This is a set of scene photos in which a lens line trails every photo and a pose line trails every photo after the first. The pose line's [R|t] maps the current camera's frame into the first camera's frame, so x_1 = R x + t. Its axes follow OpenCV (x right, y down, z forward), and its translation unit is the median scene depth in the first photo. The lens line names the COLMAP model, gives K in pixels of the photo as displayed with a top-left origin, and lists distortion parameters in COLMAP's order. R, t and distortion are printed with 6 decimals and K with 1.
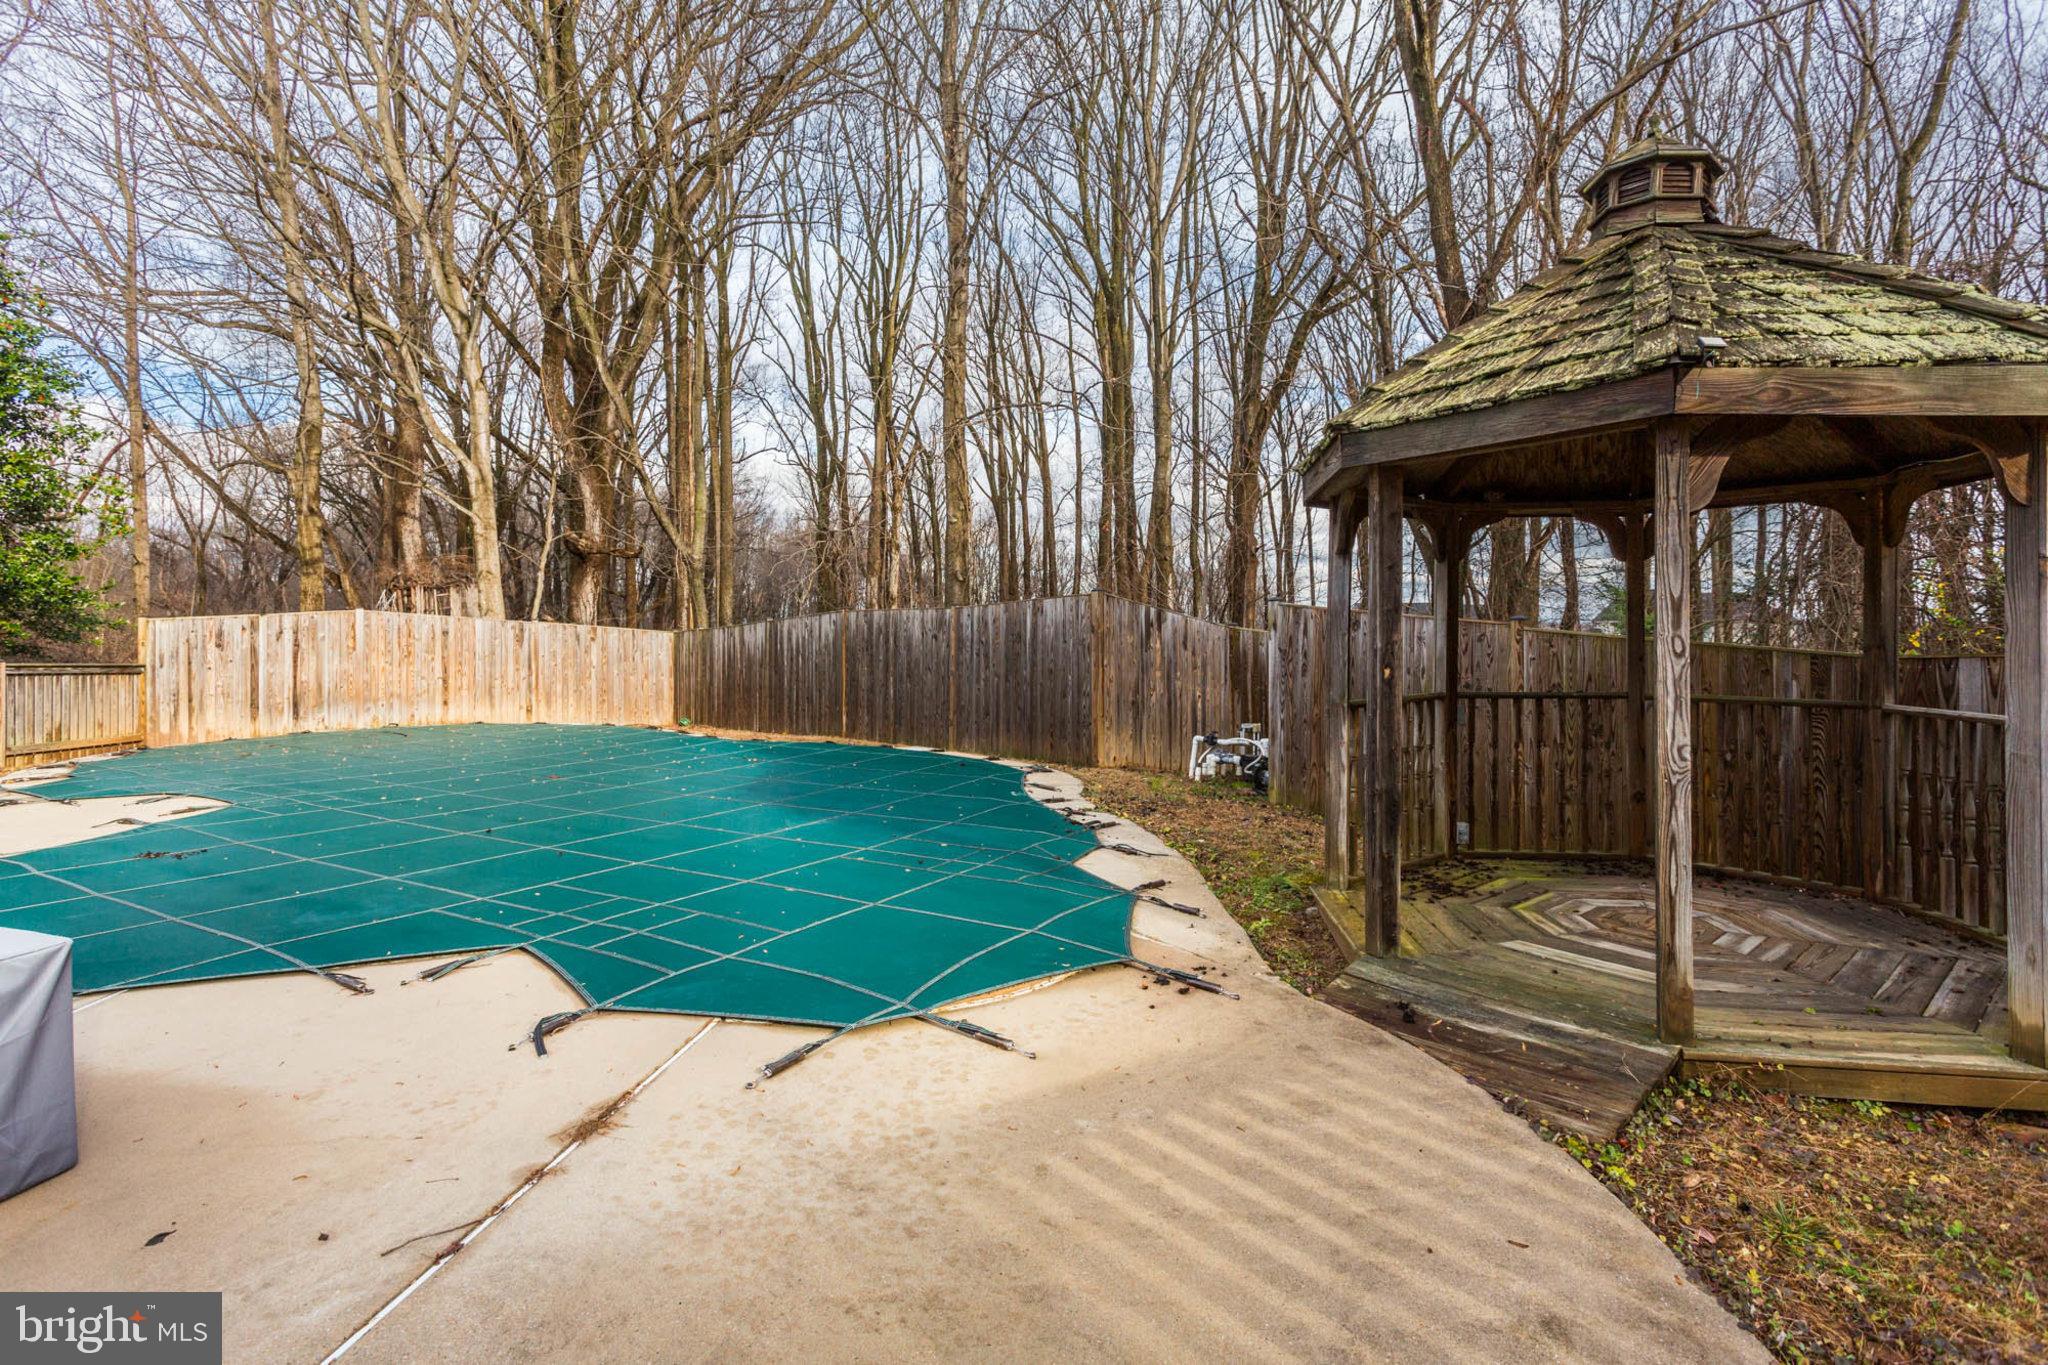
lens RADIAL K [[992.8, 0, 1065.2], [0, 992.8, 640.7], [0, 0, 1]] dist [0.004521, 0.001036]
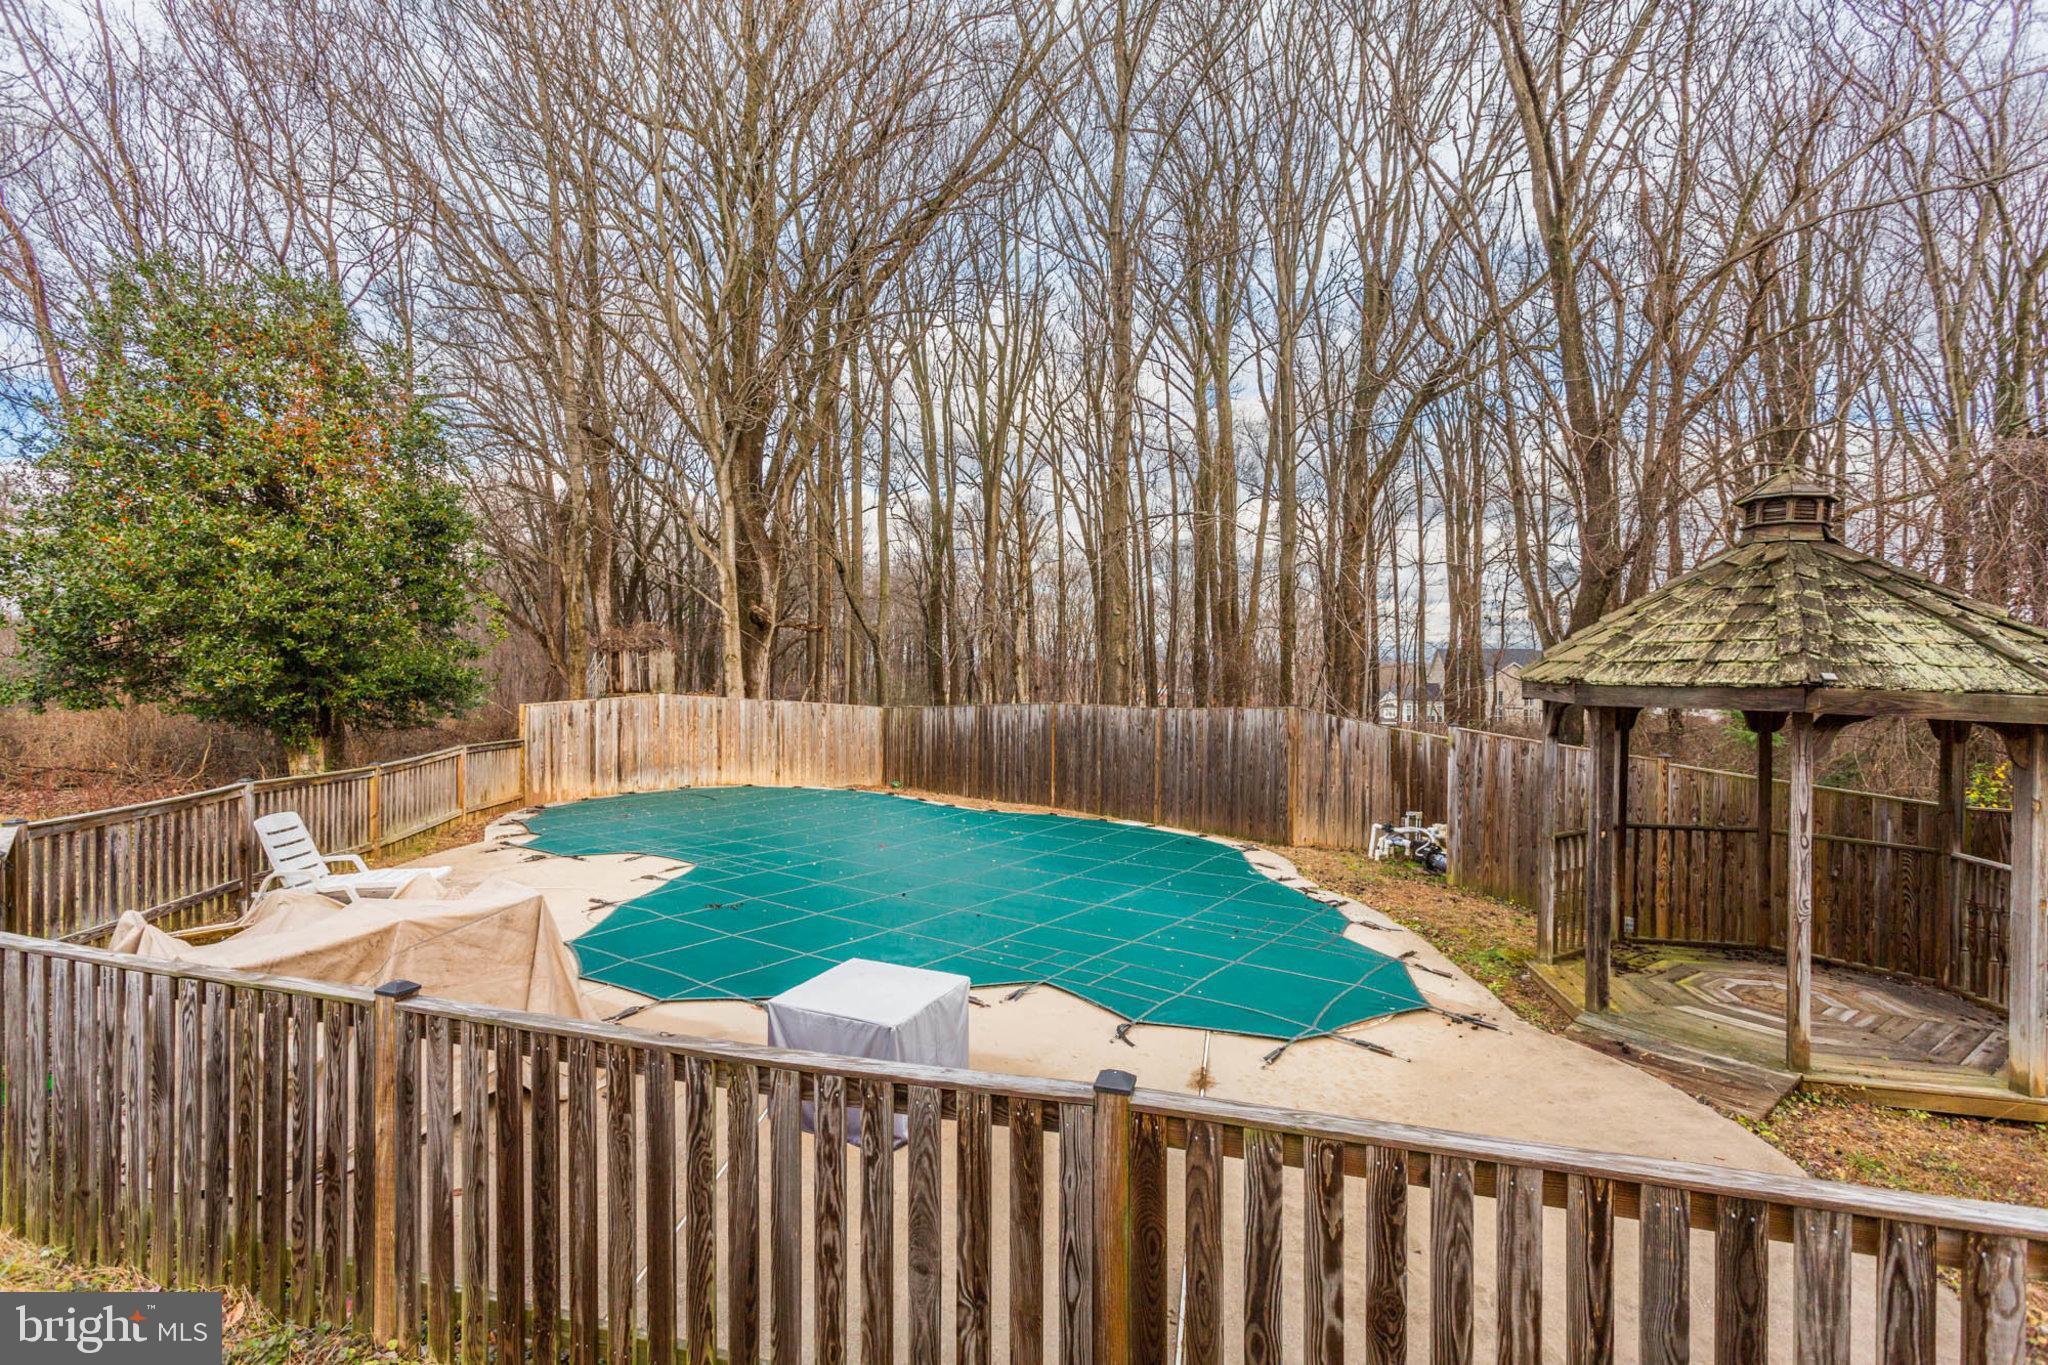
lens RADIAL K [[992.8, 0, 1020.6], [0, 992.8, 680.6], [0, 0, 1]] dist [0.004521, 0.001036]
pose [[0.994906, 0.010913, -0.100217, -0.441959], [-0.009866, 0.999892, 0.010935, -0.219520], [0.100325, -0.009890, 0.994906, -0.665914]]
